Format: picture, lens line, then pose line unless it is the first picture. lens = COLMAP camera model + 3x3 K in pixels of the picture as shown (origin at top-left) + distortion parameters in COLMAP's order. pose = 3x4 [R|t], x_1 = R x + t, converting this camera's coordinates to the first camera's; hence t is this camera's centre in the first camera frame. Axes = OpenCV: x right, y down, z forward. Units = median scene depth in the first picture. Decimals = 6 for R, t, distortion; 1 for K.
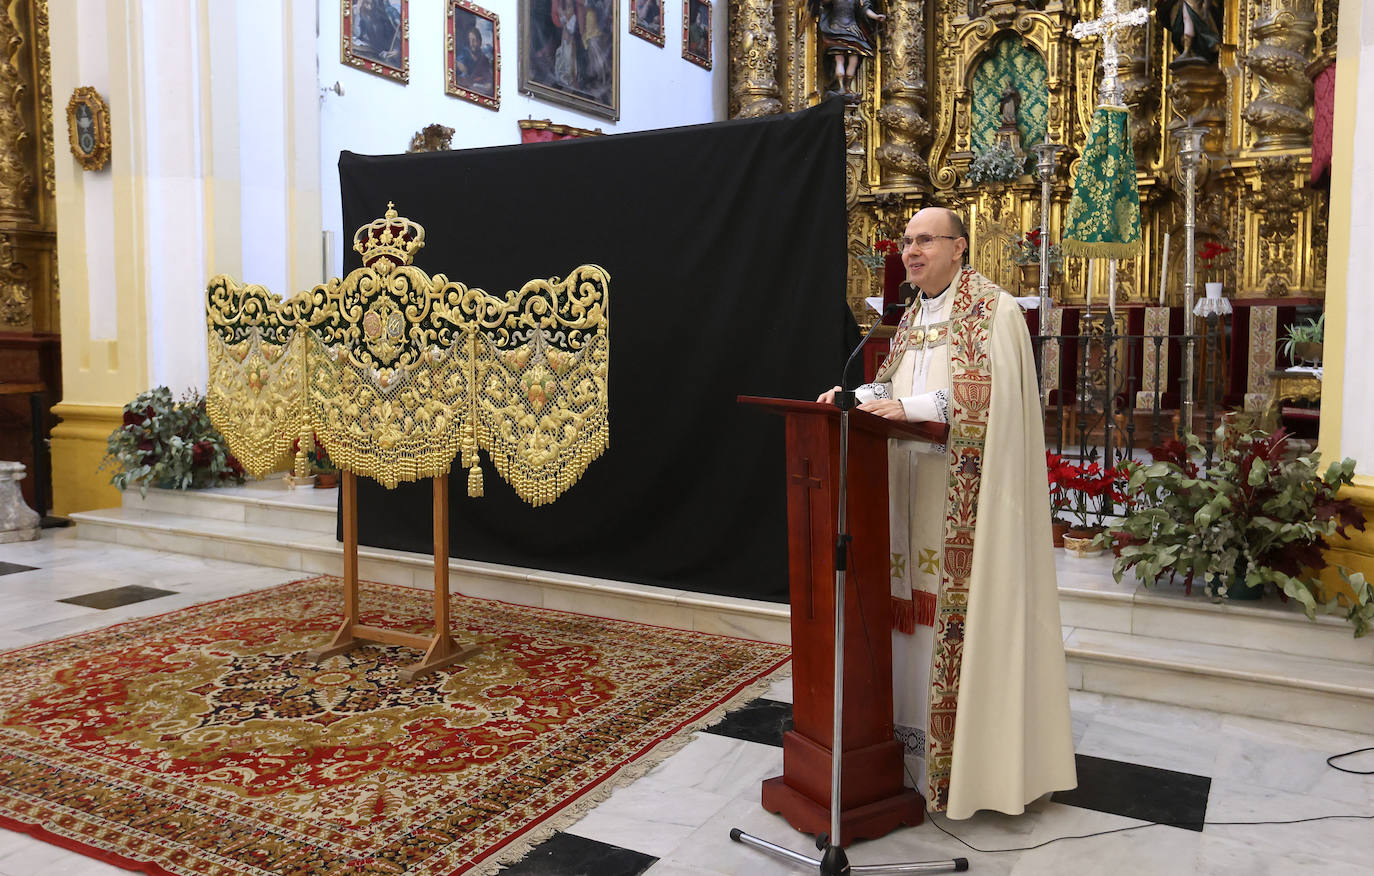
lens RADIAL K [[1068.4, 0, 731.0], [0, 1068.4, 397.2], [0, 0, 1]] dist [-0.030724, 0.059273]
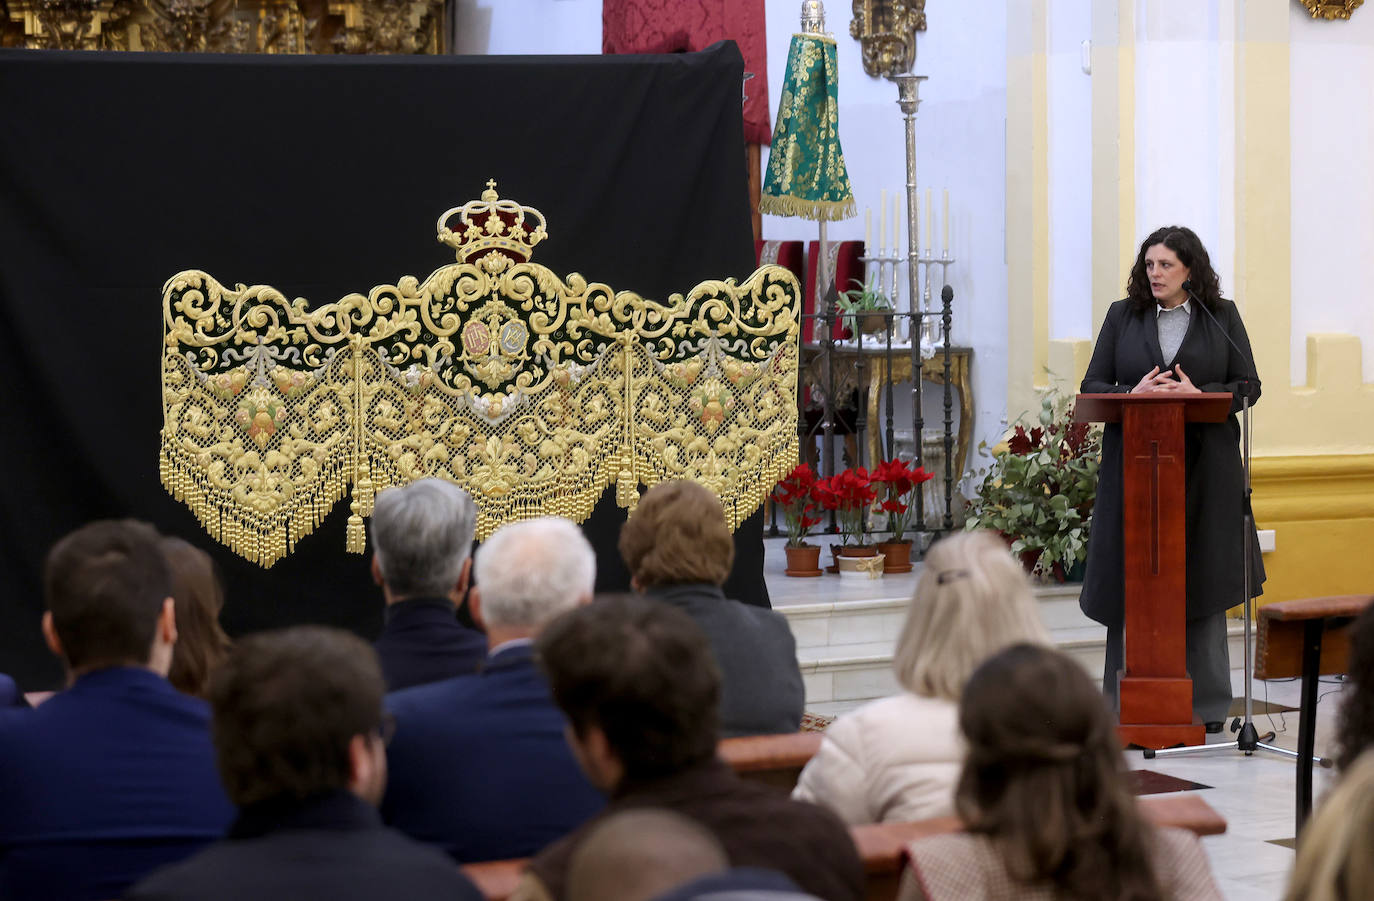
lens RADIAL K [[3518.1, 0, 694.2], [0, 3518.1, 450.0], [0, 0, 1]] dist [-0.070823, 0.000000]
pose [[0.594662, -0.063757, 0.801444, -2.339506], [0.057269, 0.997678, 0.036875, -0.073995], [-0.801933, 0.023970, 0.596933, -0.655976]]
